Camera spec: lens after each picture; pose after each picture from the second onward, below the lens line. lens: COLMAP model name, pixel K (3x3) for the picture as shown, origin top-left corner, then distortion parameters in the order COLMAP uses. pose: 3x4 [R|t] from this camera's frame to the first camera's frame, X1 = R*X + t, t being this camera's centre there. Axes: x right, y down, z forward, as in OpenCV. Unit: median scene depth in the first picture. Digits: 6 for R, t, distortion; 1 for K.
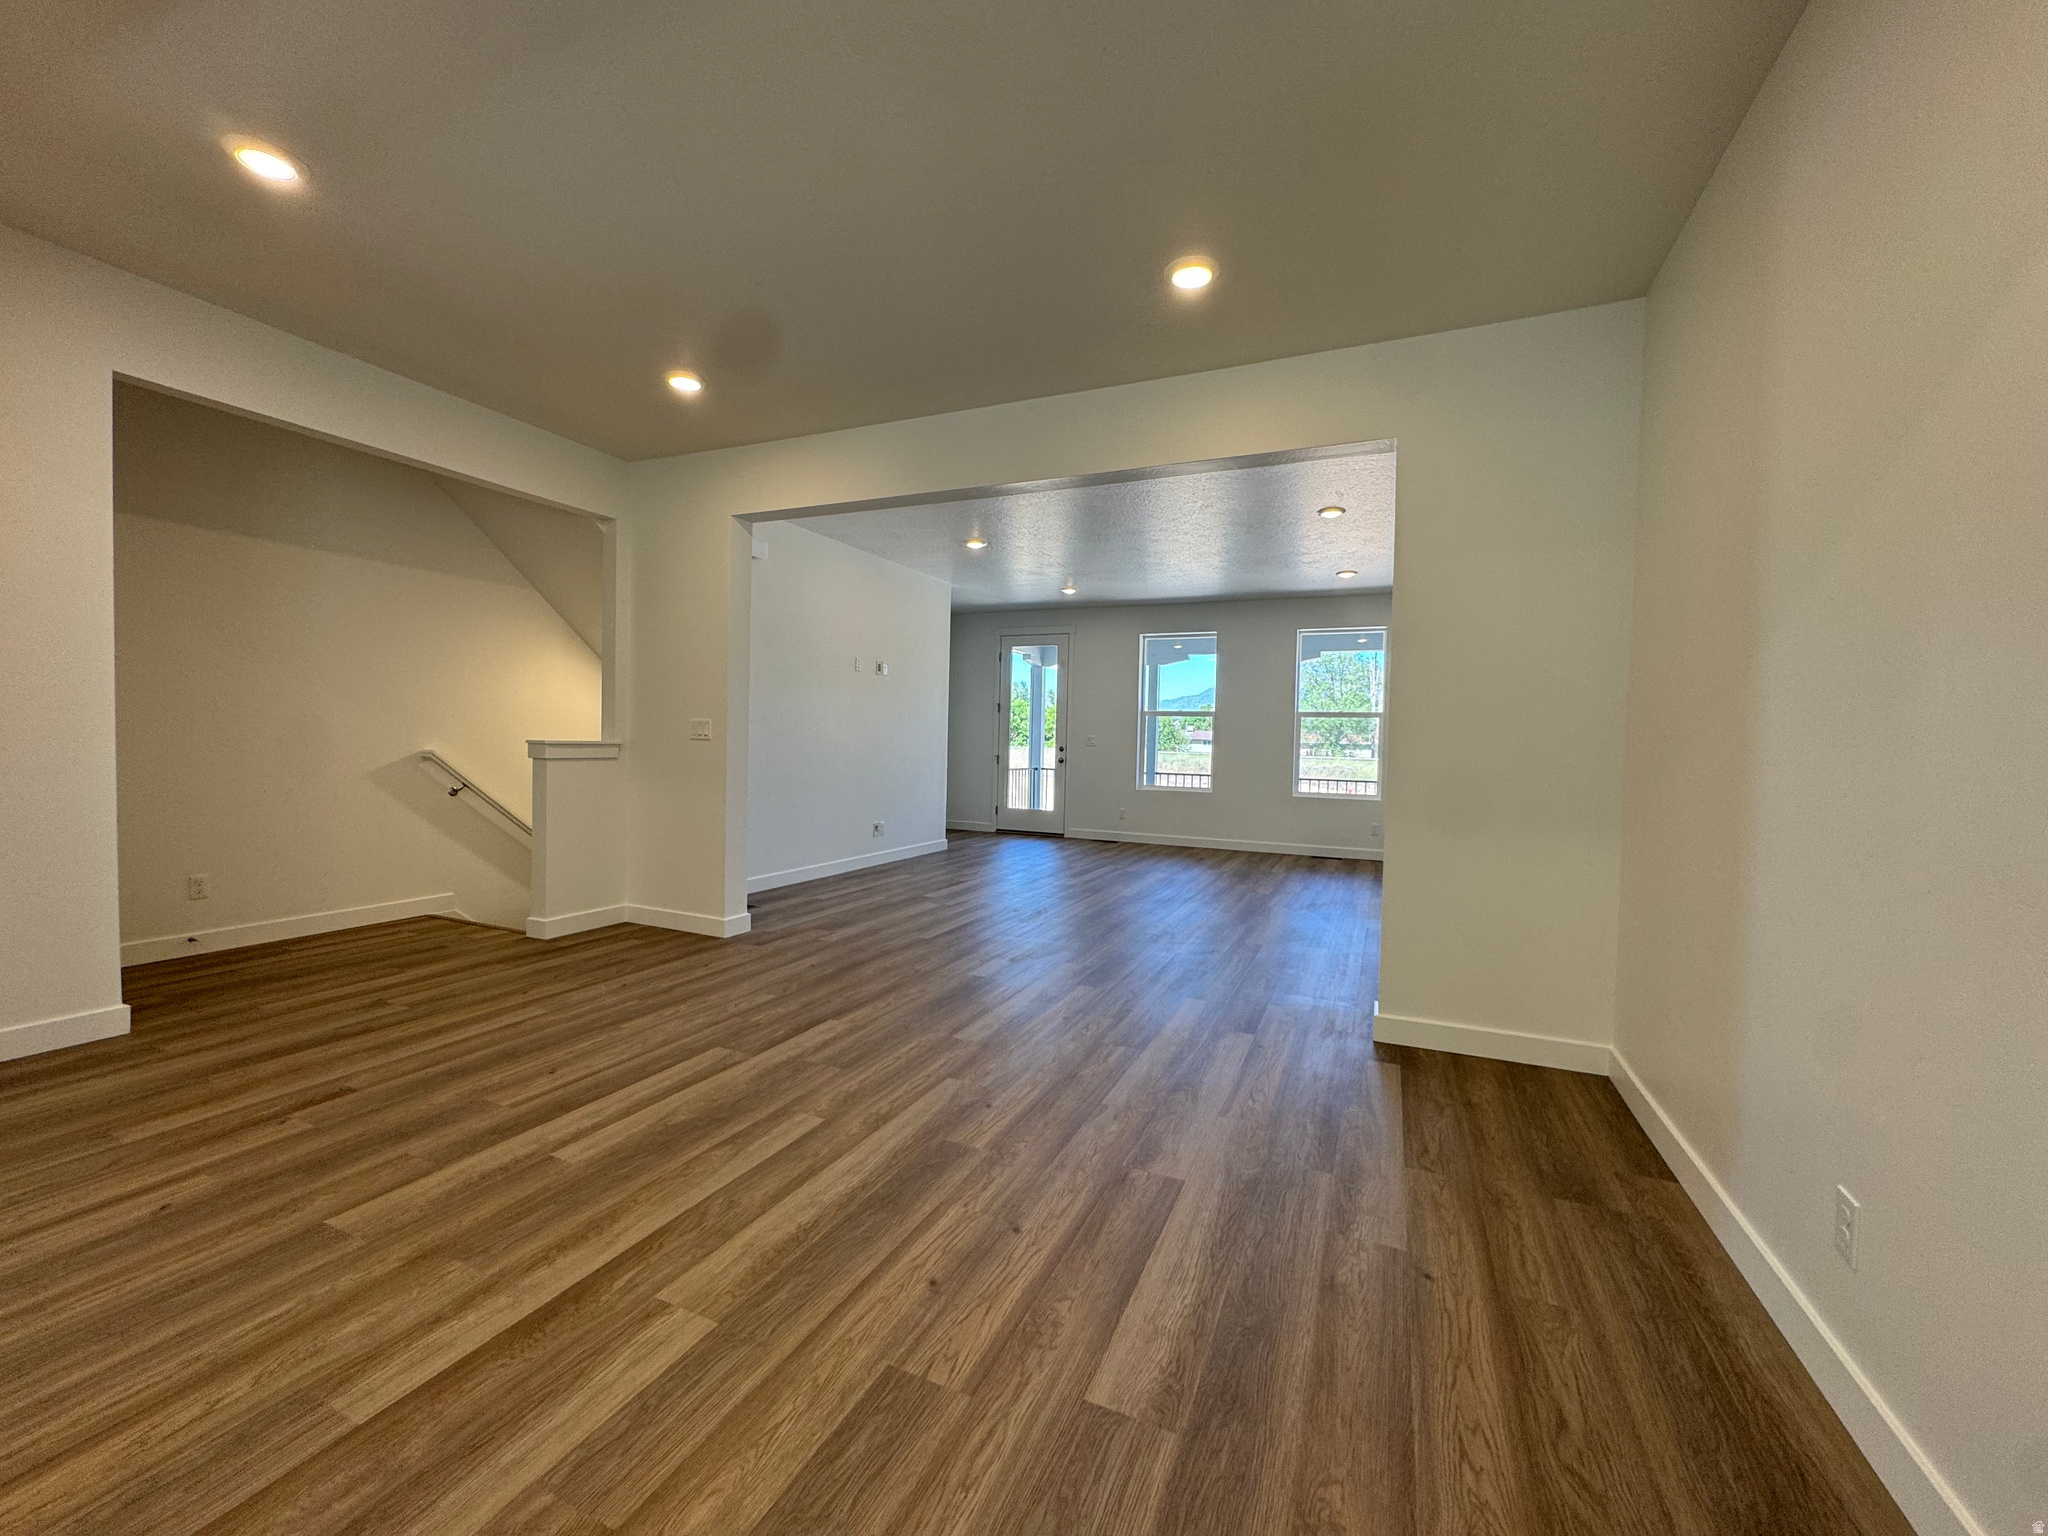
lens RADIAL K [[819.6, 0, 1023.6], [0, 819.6, 768.8], [0, 0, 1]] dist [-0.008811, 0.000181]
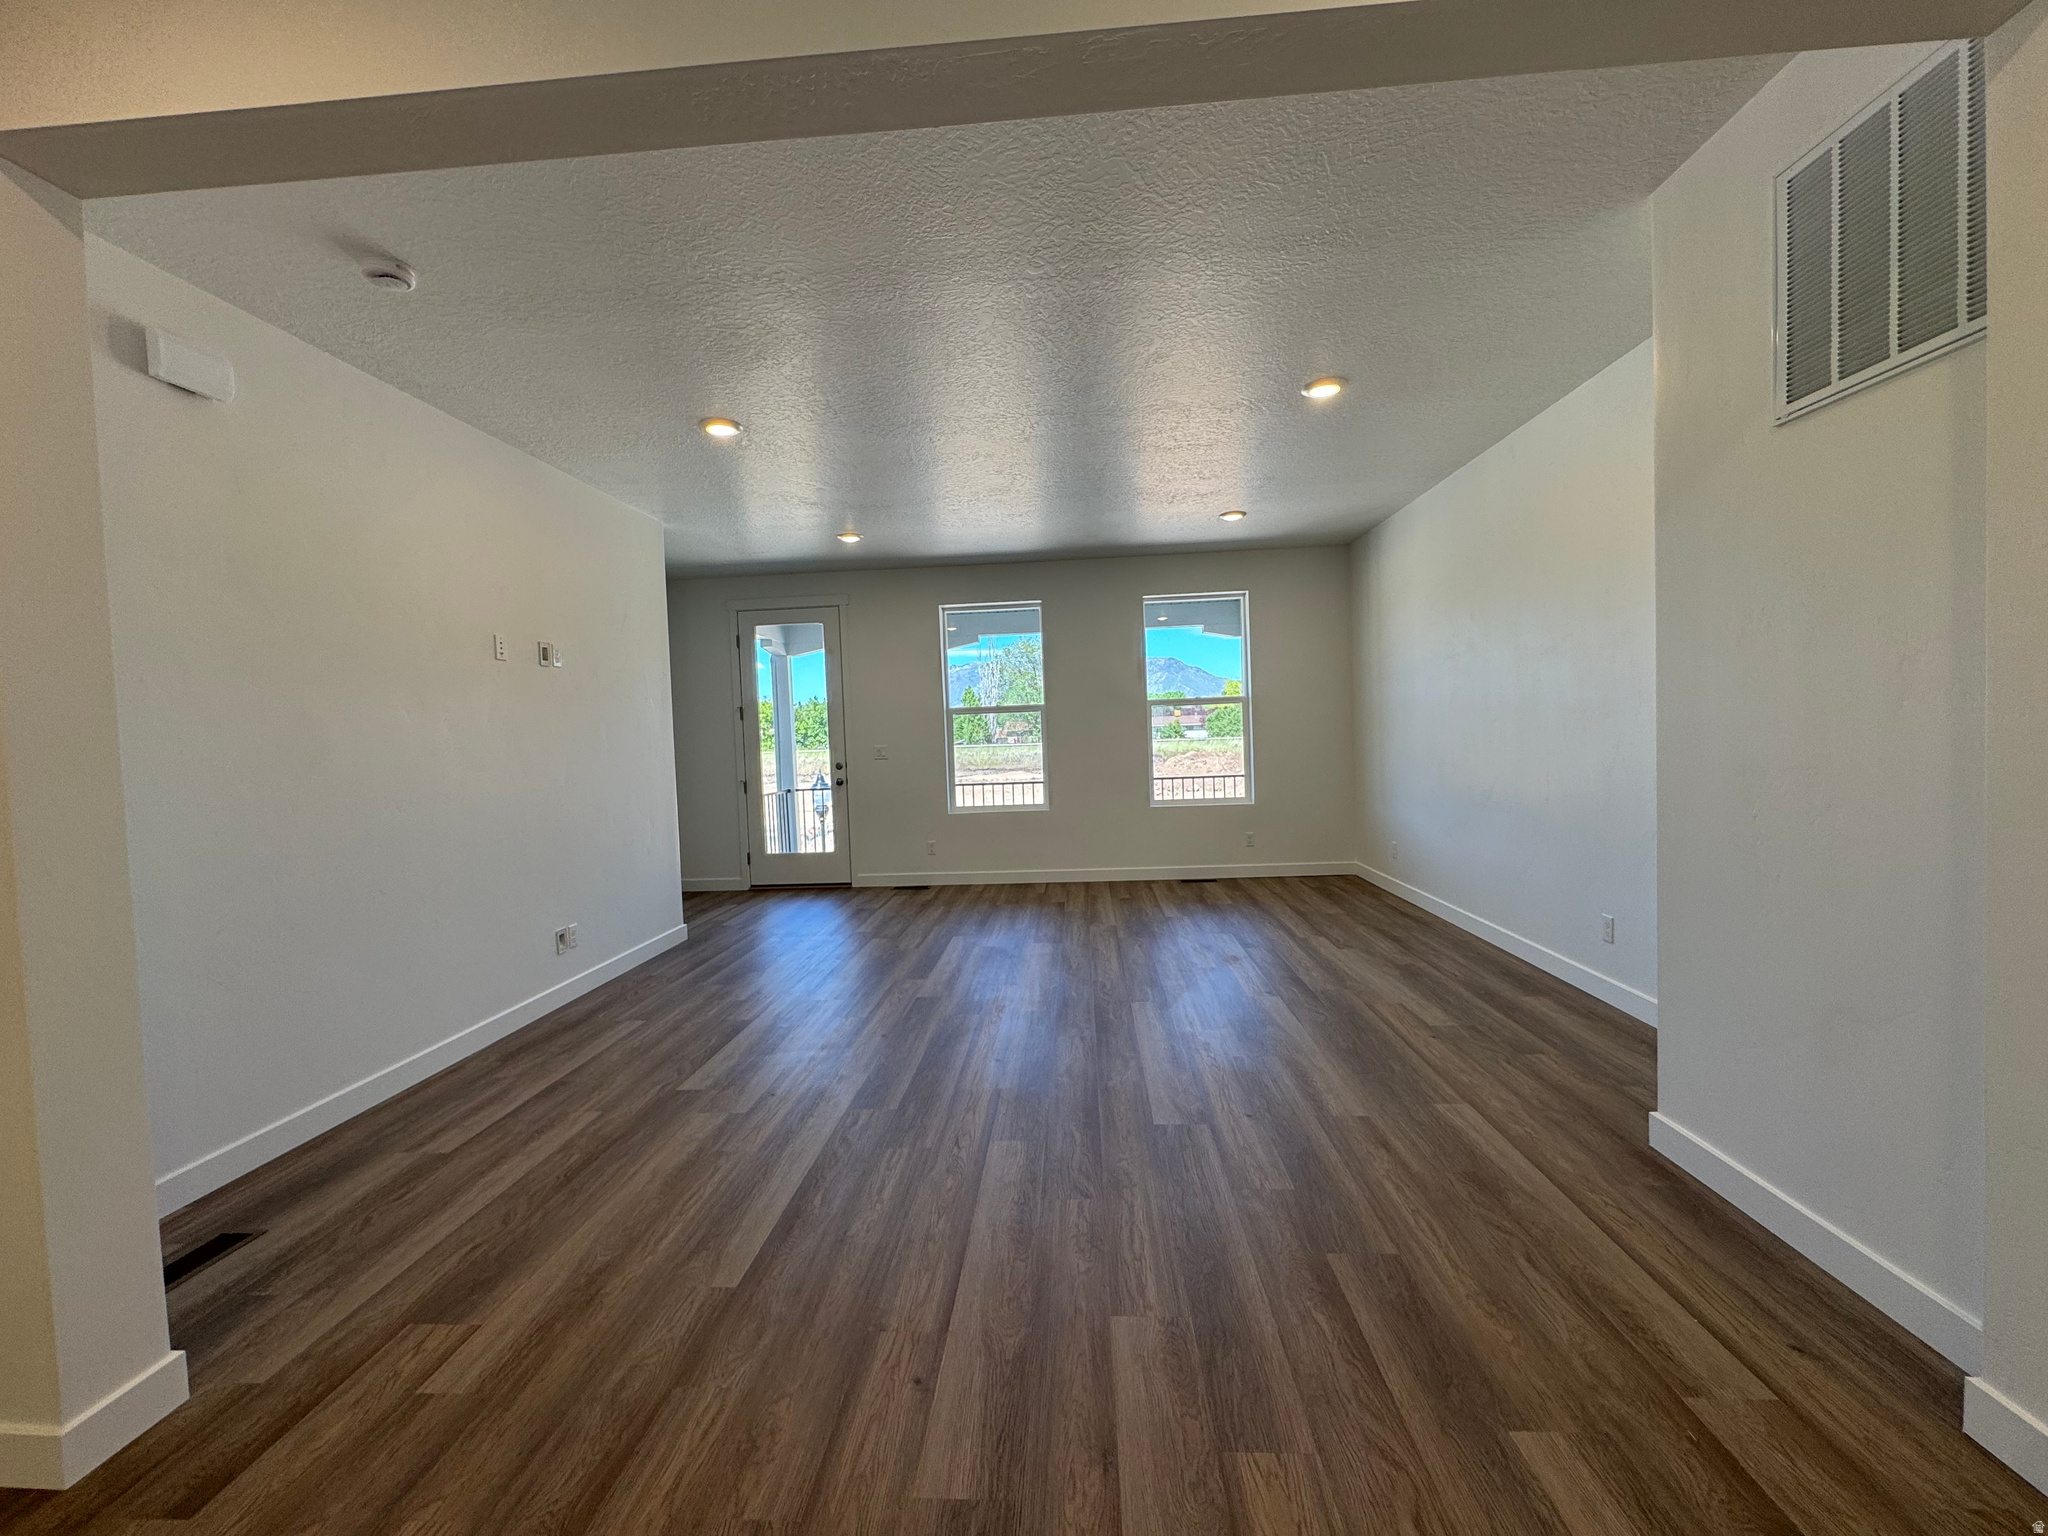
lens RADIAL K [[819.6, 0, 1024.0], [0, 819.6, 764.5], [0, 0, 1]] dist [-0.008811, 0.000181]
pose [[0.936217, -0.071005, 0.344174, -0.052033], [0.070781, 0.997404, 0.013235, -0.024703], [-0.344221, 0.011970, 0.938812, 0.281914]]
